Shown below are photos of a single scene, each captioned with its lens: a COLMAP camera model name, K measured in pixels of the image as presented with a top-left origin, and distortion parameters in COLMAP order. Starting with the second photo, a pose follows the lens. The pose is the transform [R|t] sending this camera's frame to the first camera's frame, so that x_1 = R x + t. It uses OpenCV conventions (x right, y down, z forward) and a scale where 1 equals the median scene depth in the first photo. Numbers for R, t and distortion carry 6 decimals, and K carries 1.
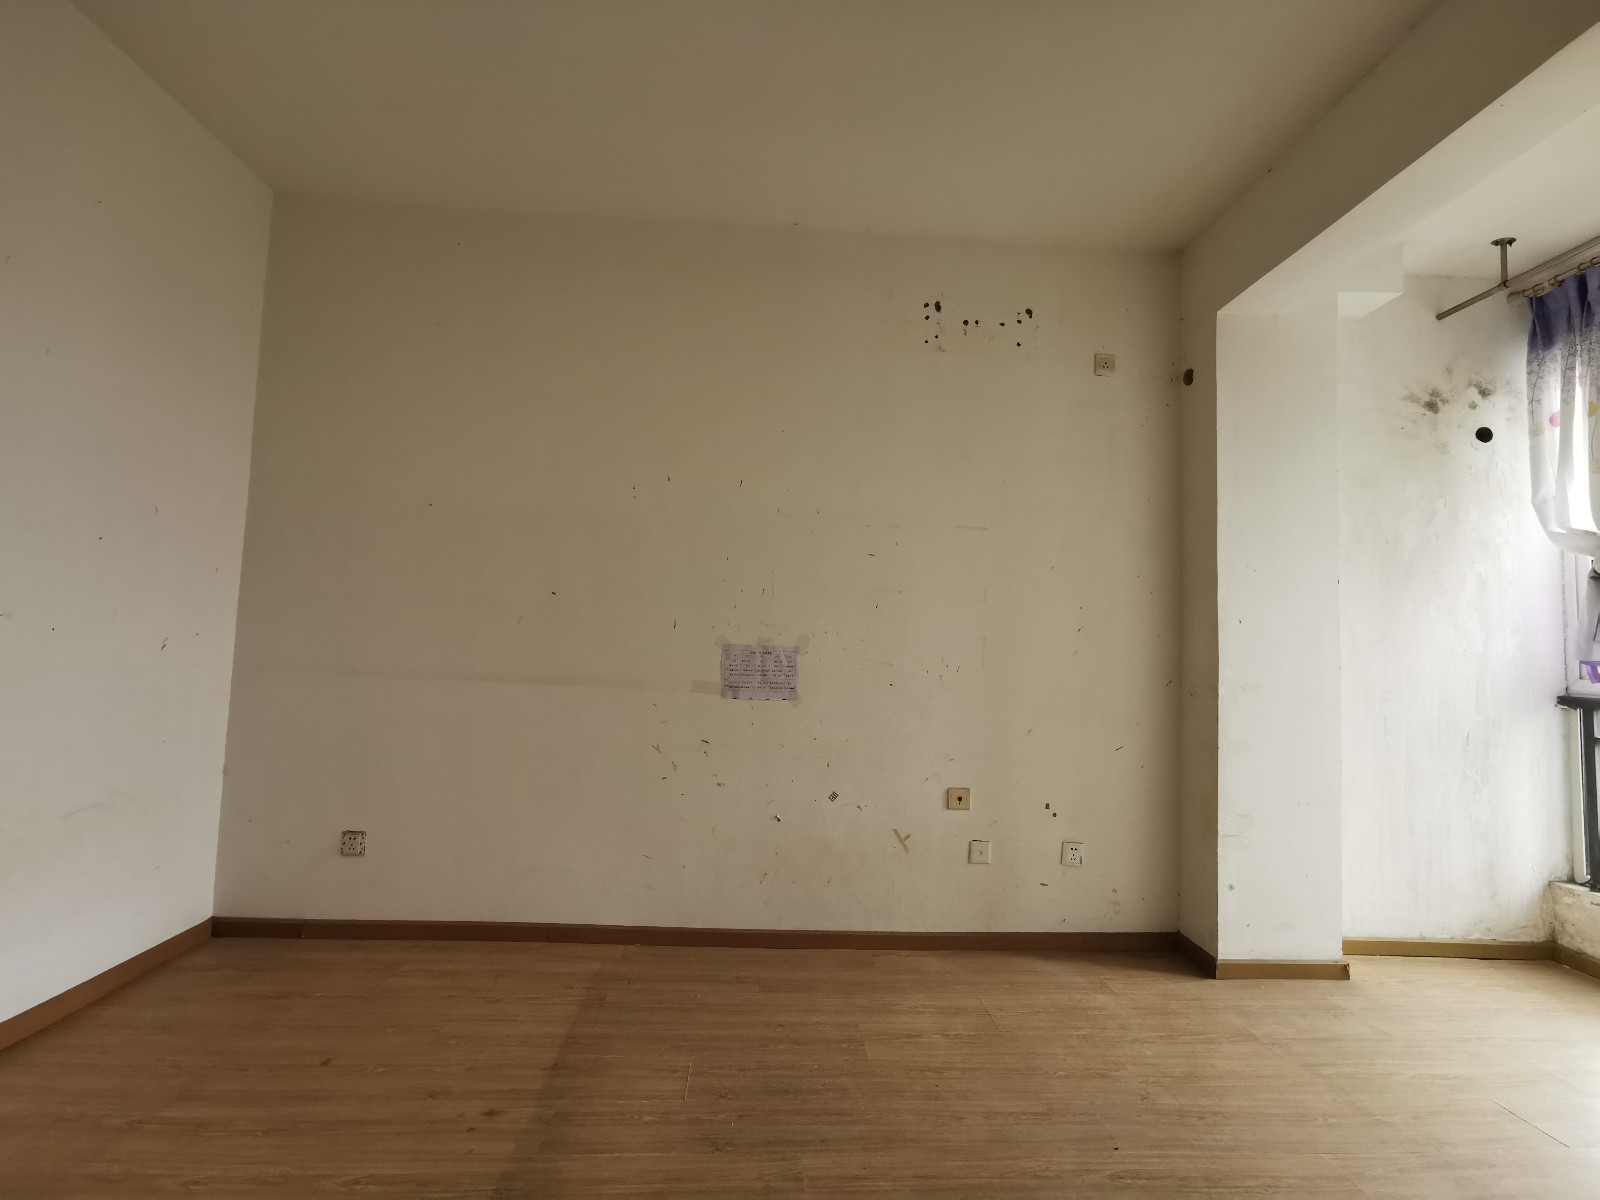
lens RADIAL K [[784.6, 0, 795.2], [0, 784.6, 610.5], [0, 0, 1]] dist [0.003534, 0.001750]
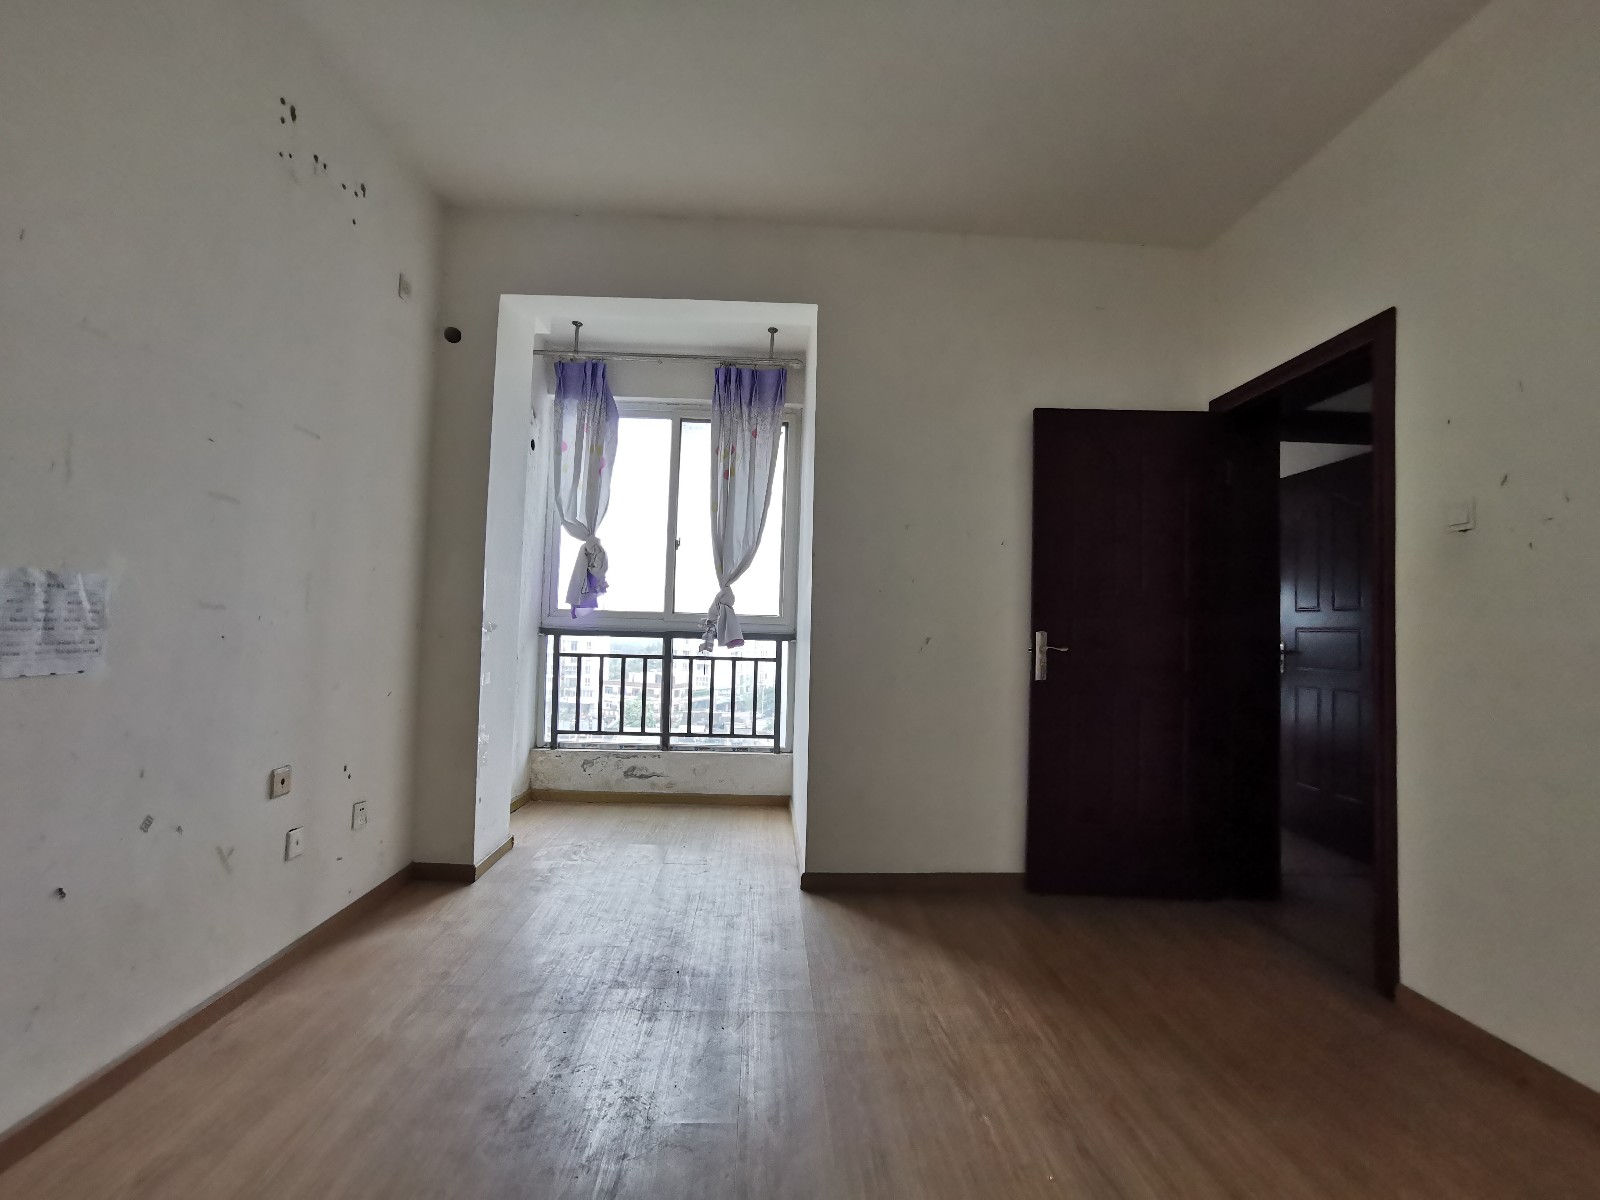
lens RADIAL K [[784.6, 0, 798.4], [0, 784.6, 598.5], [0, 0, 1]] dist [0.003534, 0.001750]
pose [[0.014163, 0.010525, 0.999844, -0.553592], [-0.088537, 0.996030, -0.009231, 0.023936], [-0.995972, -0.088393, 0.015039, 0.501540]]
